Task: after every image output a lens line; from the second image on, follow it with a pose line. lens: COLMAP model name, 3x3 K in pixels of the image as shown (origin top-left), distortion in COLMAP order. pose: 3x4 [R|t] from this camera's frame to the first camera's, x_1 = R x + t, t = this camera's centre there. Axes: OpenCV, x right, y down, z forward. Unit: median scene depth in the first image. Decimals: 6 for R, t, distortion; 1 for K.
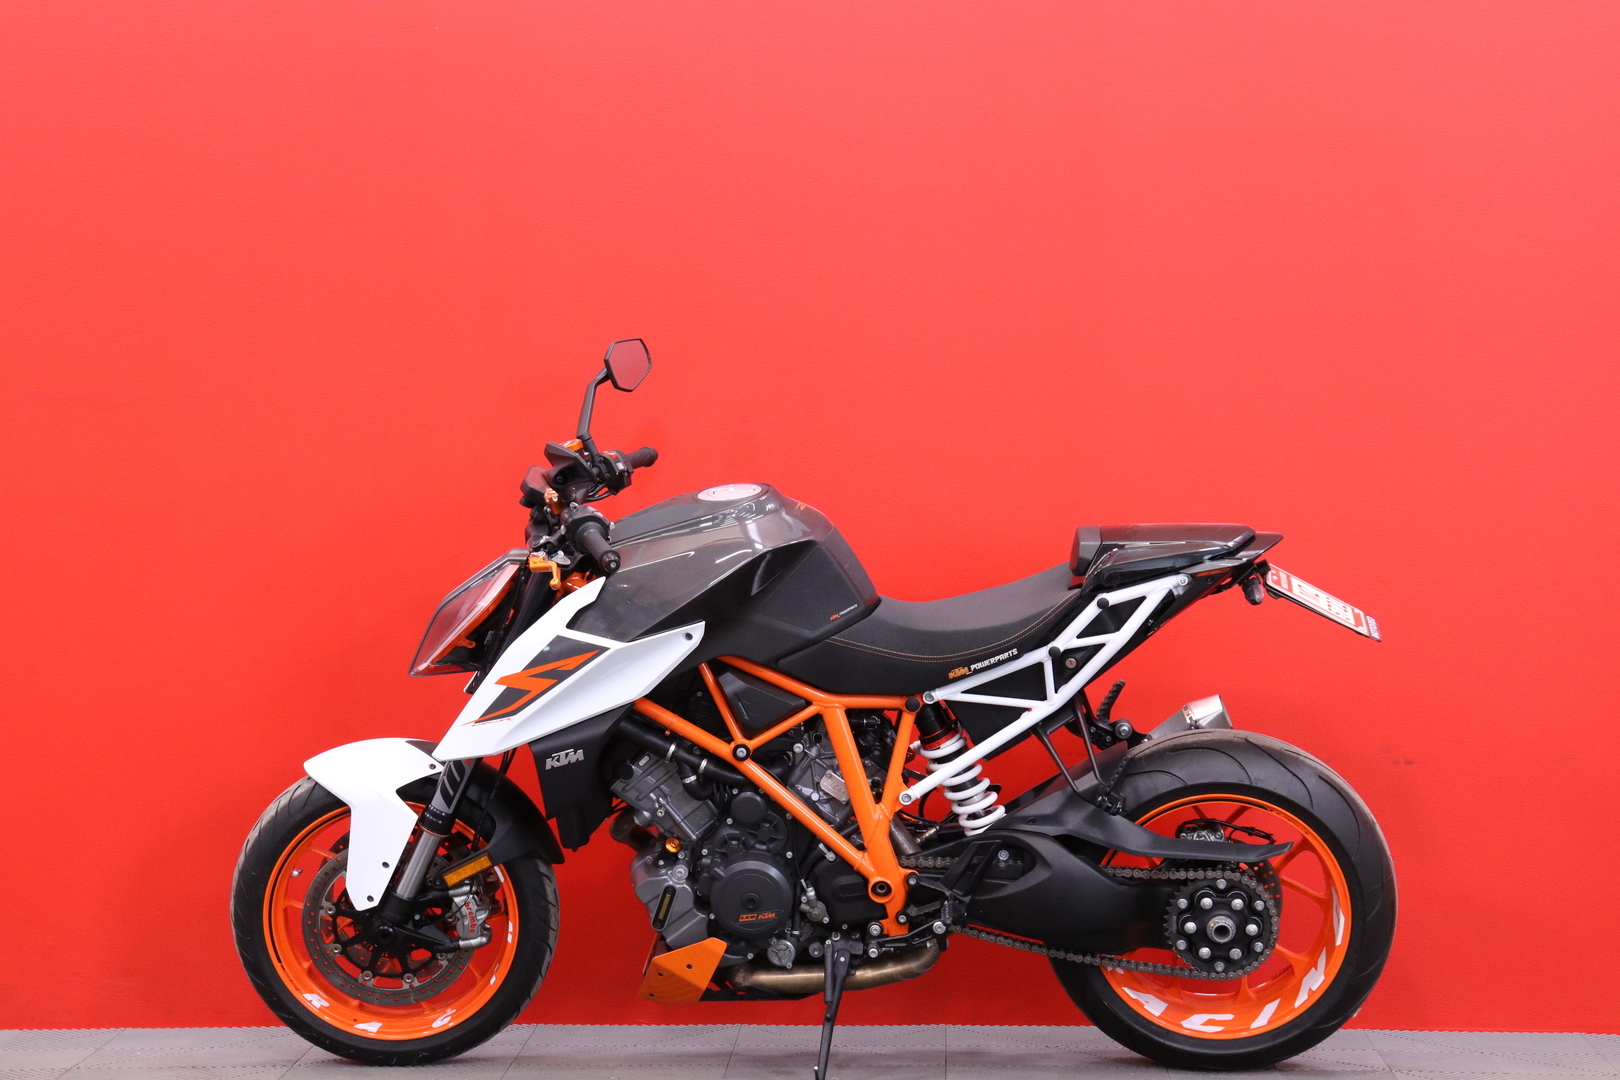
lens RADIAL K [[3375.8, 0, 807.0], [0, 3375.8, 537.7], [0, 0, 1]] dist [0.185255, 0.000000]
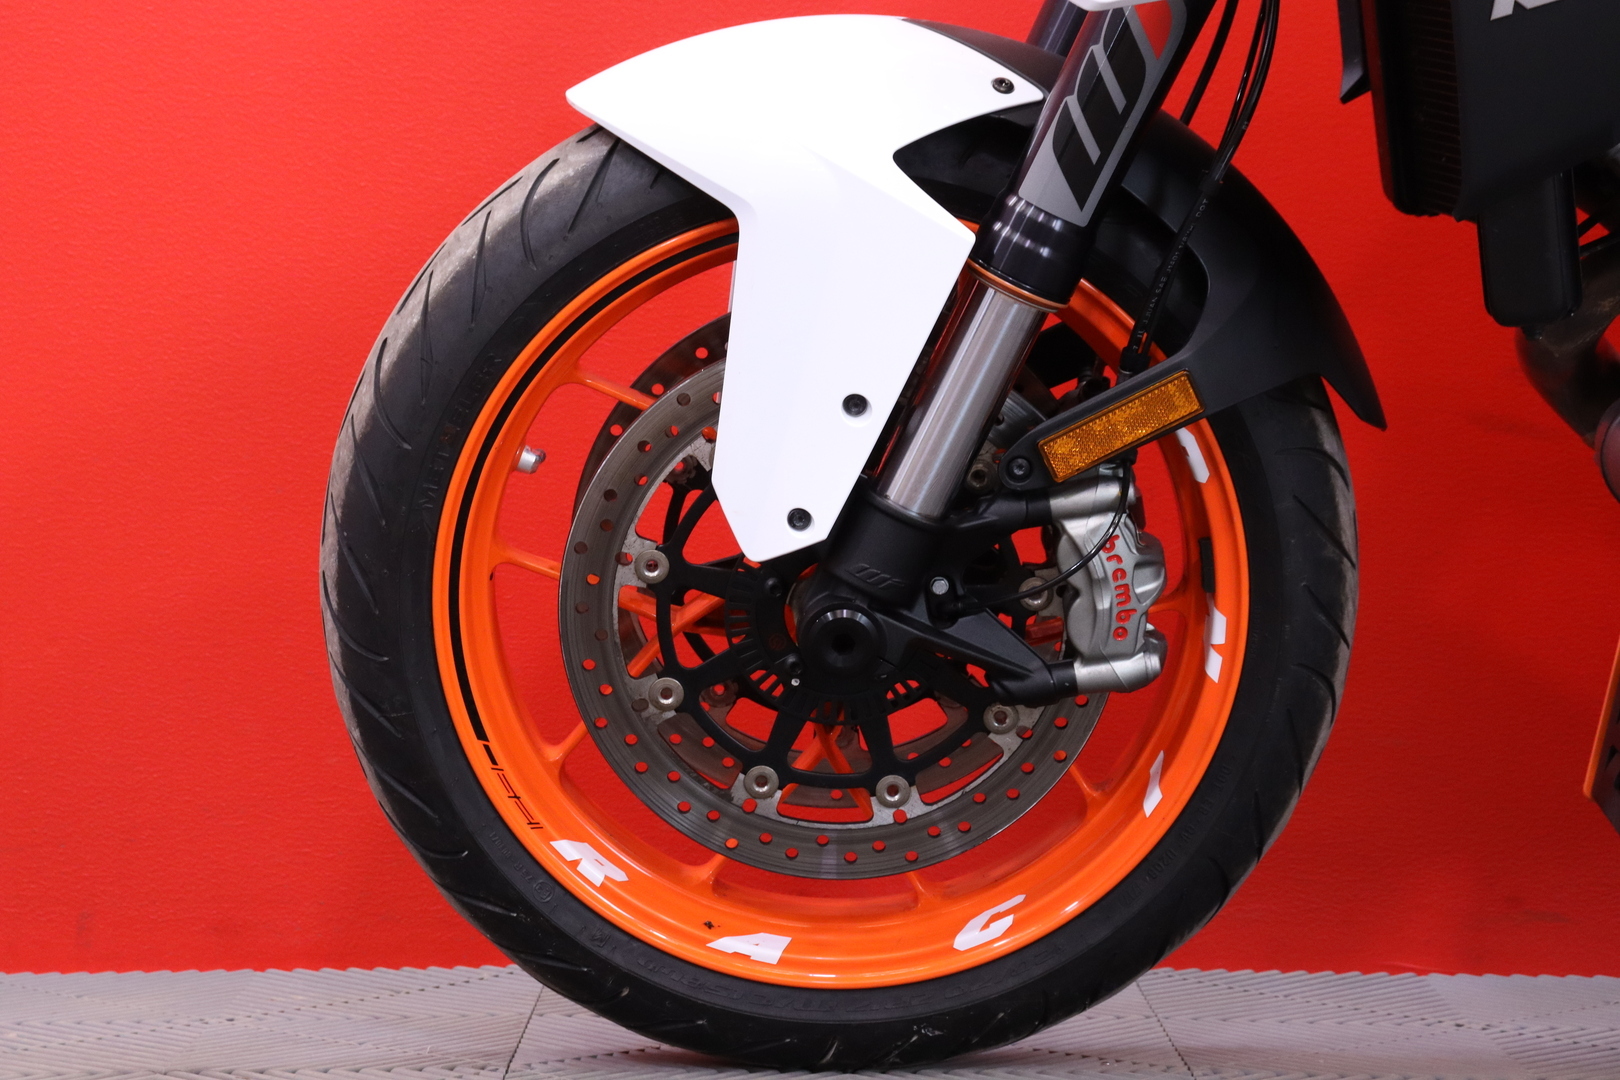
lens RADIAL K [[3828.2, 0, 818.8], [0, 3828.2, 540.8], [0, 0, 1]] dist [0.301109, 0.000000]
pose [[0.999093, 0.005989, 0.042162, -0.140080], [-0.006124, 0.999976, 0.003083, 0.106255], [-0.042142, -0.003338, 0.999106, 0.649497]]
